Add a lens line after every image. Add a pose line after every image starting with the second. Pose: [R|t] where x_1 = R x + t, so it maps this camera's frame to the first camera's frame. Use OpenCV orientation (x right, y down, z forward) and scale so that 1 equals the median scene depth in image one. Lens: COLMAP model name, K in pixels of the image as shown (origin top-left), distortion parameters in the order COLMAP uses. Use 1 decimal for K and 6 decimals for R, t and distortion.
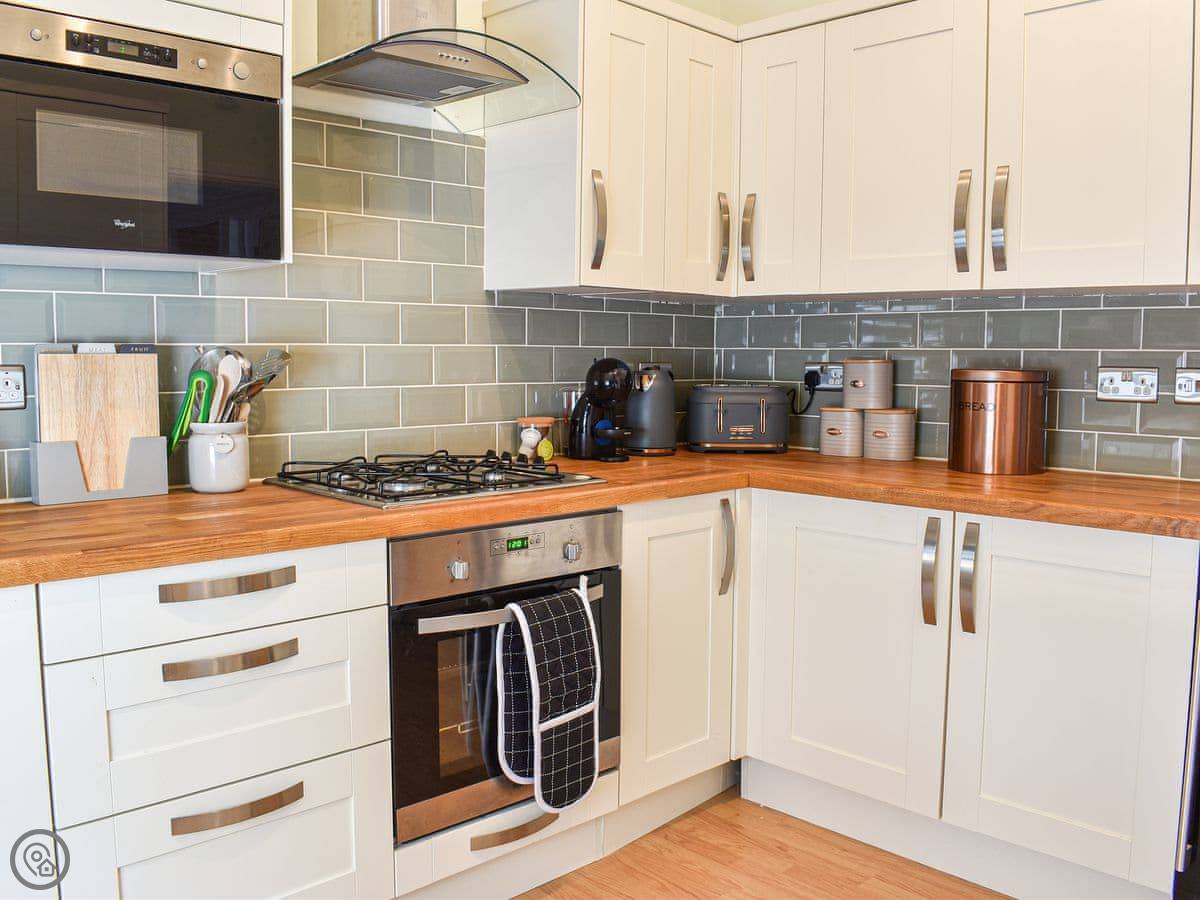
lens RADIAL K [[1099.2, 0, 597.1], [0, 1099.2, 425.5], [0, 0, 1]] dist [-0.073842, 0.005601]
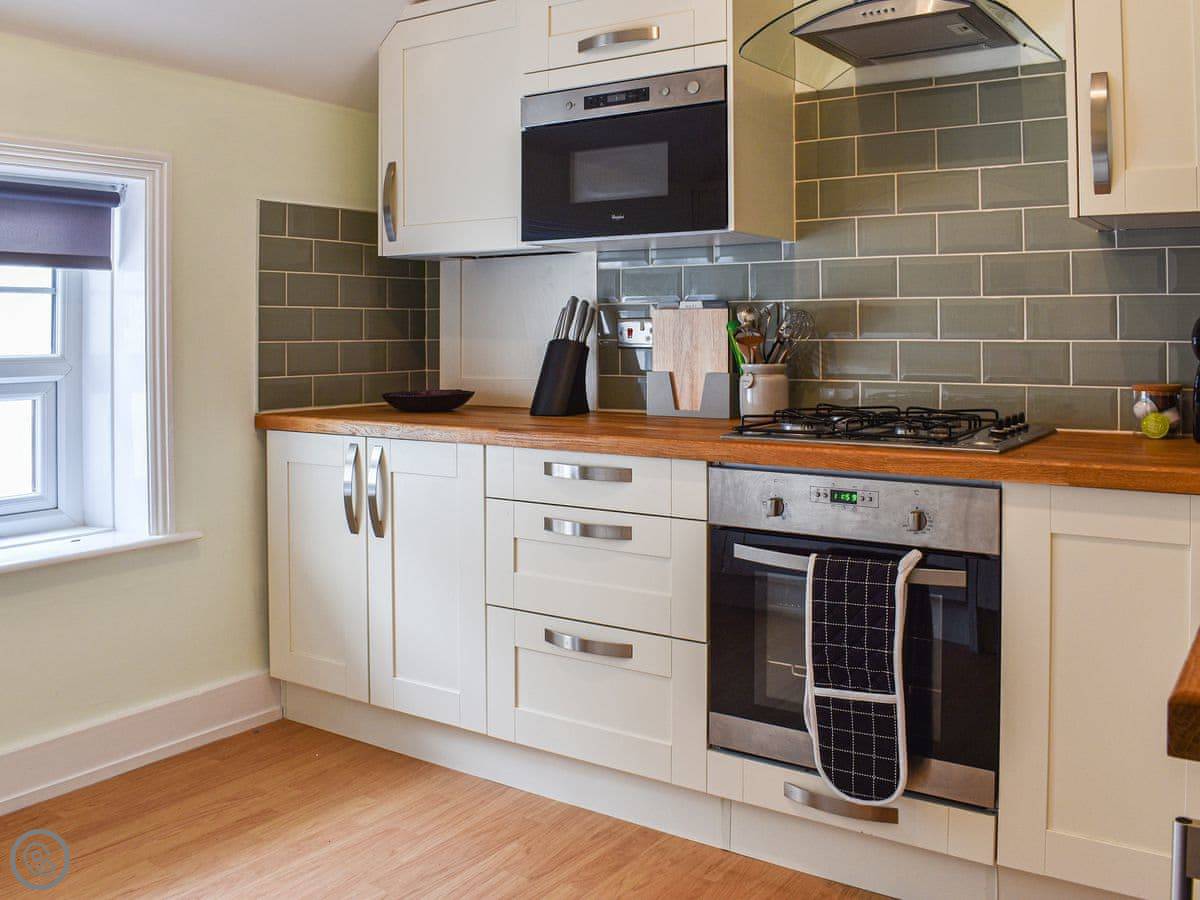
lens RADIAL K [[1097.9, 0, 602.4], [0, 1097.9, 285.4], [0, 0, 1]] dist [-0.034666, 0.008652]
pose [[0.204056, -0.045370, -0.977907, 0.830538], [-0.065568, 0.996049, -0.059894, -0.005525], [0.976761, 0.076341, 0.200275, 0.583843]]
